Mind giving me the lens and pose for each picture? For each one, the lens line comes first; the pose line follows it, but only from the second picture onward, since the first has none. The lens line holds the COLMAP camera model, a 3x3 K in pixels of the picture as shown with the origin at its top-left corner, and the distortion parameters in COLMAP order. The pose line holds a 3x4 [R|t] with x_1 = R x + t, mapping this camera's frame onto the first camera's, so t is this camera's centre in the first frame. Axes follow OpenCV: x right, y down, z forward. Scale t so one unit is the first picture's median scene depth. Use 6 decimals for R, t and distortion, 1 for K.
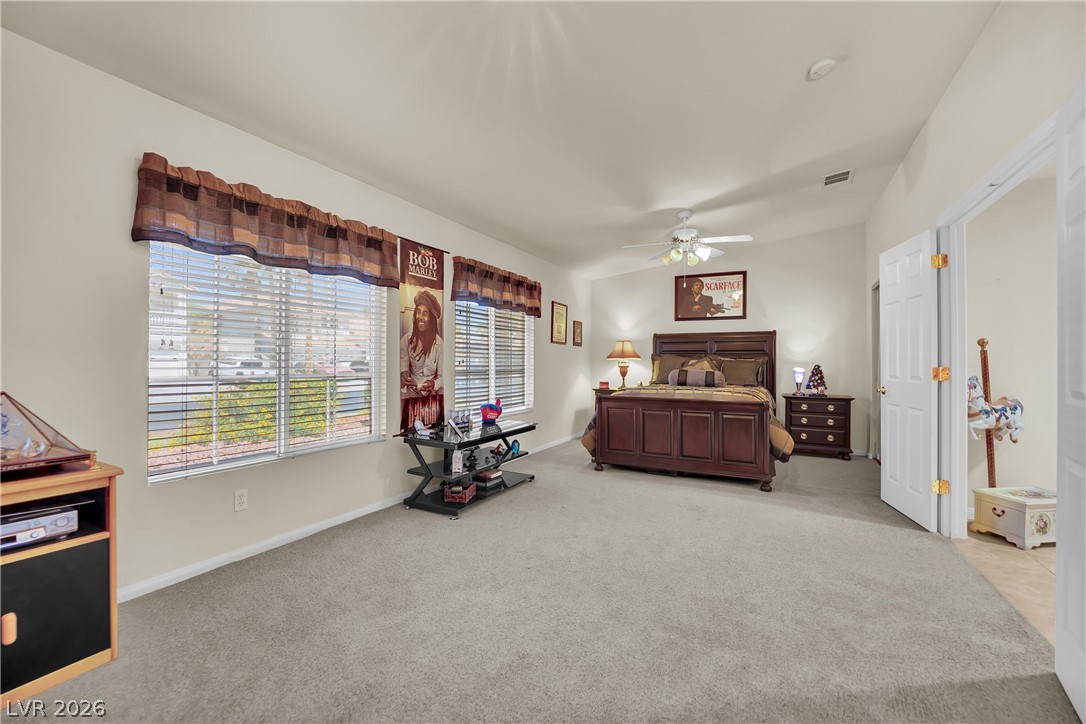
lens RADIAL K [[448.4, 0, 543.9], [0, 448.4, 360.5], [0, 0, 1]] dist [-0.022109, 0.000173]
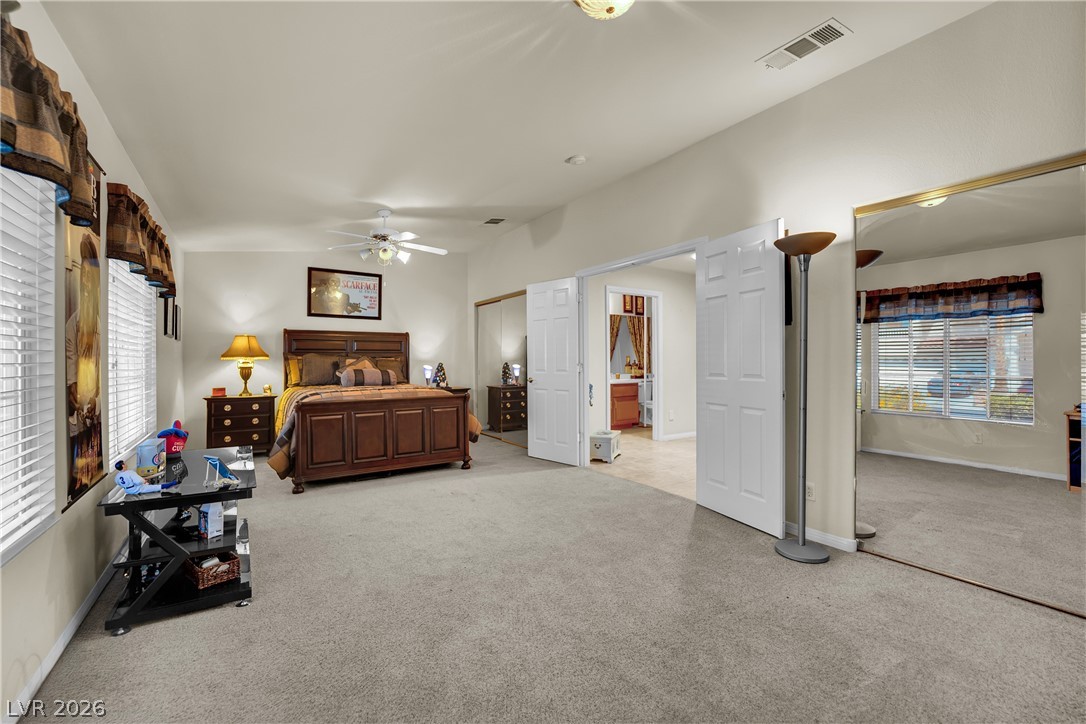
lens RADIAL K [[448.4, 0, 542.9], [0, 448.4, 358.6], [0, 0, 1]] dist [-0.022109, 0.000173]
pose [[0.469013, -0.002518, 0.883187, -0.389031], [0.002760, 0.999995, 0.001386, -0.002949], [-0.883187, 0.001787, 0.469018, 0.214327]]
